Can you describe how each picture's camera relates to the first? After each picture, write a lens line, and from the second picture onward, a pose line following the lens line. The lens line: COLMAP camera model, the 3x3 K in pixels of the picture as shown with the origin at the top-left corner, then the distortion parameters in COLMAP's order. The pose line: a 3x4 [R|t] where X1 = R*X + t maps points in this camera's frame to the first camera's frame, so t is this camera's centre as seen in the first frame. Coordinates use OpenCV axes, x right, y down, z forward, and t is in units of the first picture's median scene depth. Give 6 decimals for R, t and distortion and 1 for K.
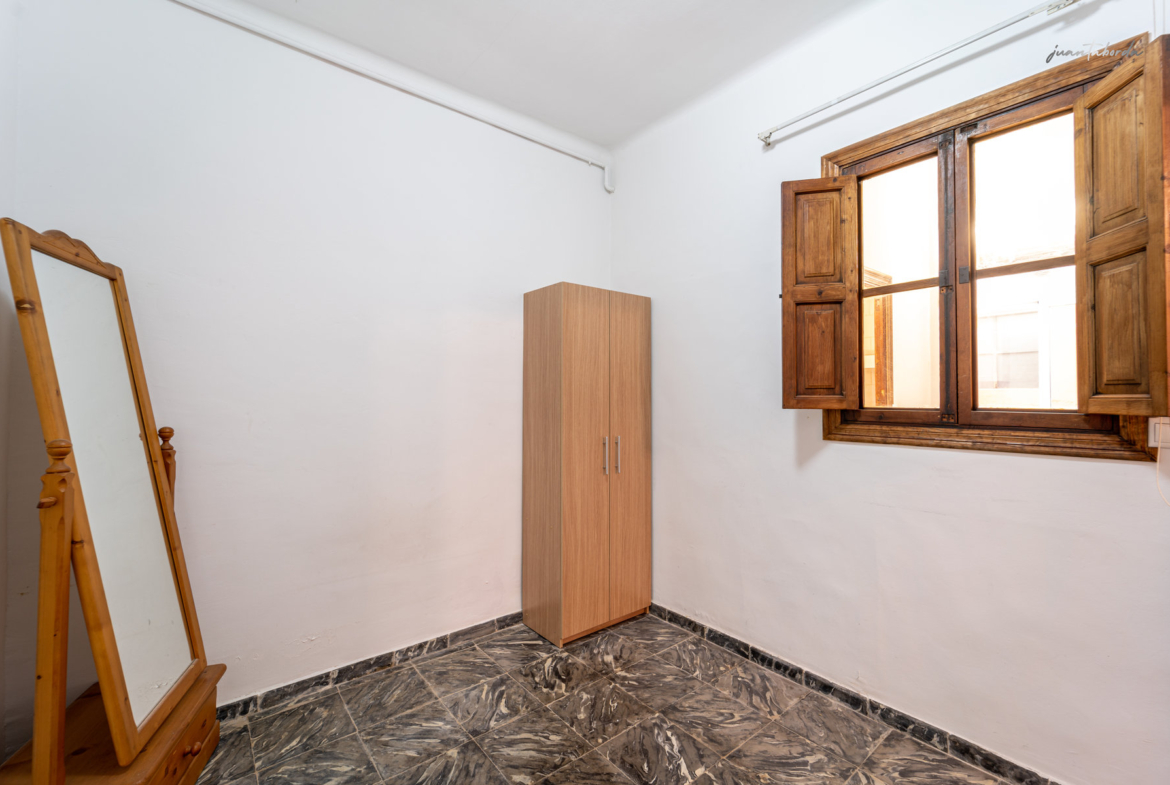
lens RADIAL K [[485.0, 0, 584.2], [0, 485.0, 393.0], [0, 0, 1]] dist [0.003112, -0.001418]
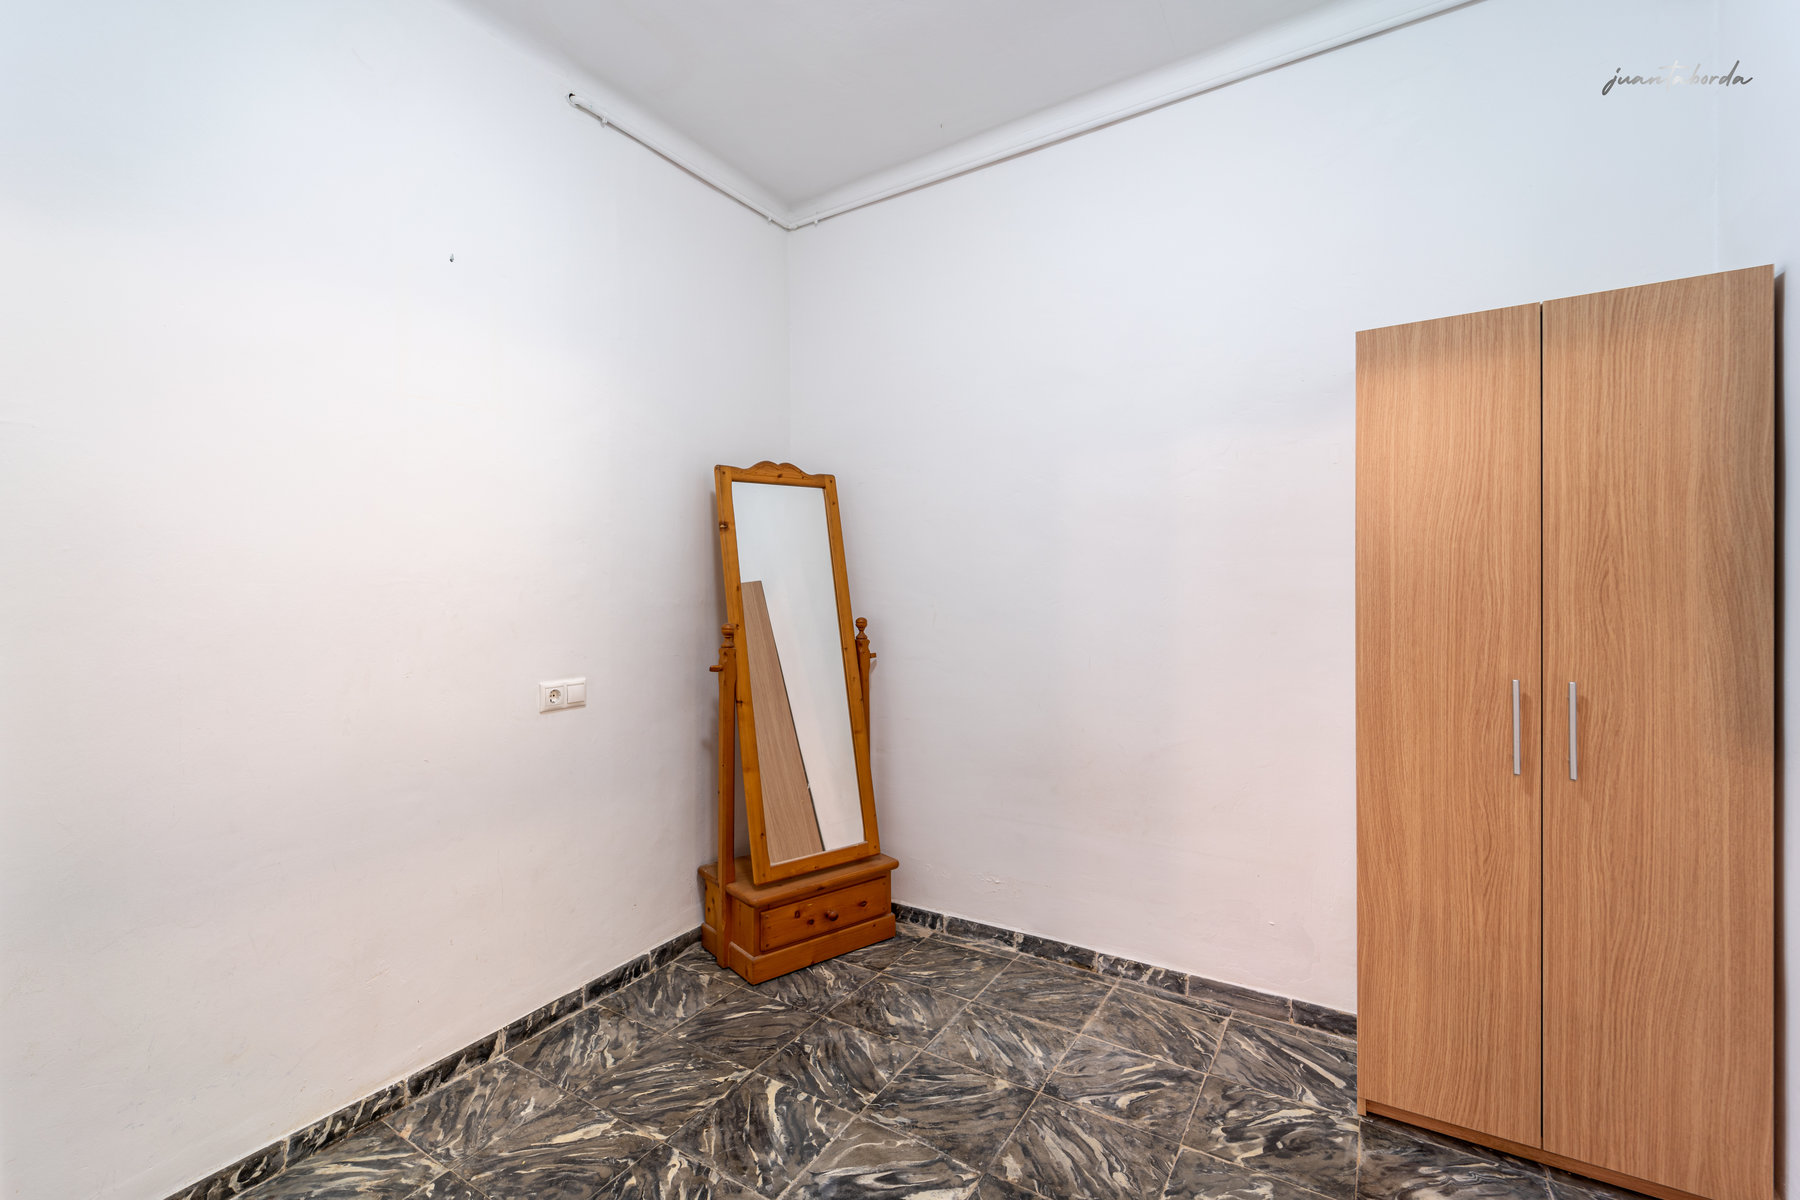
lens RADIAL K [[810.5, 0, 890.6], [0, 810.5, 592.9], [0, 0, 1]] dist [0.000014, -0.000831]
pose [[0.314756, 0.001811, -0.949171, 0.697671], [0.022959, 0.999691, 0.009521, 0.001164], [0.948895, -0.024788, 0.314617, 0.418947]]
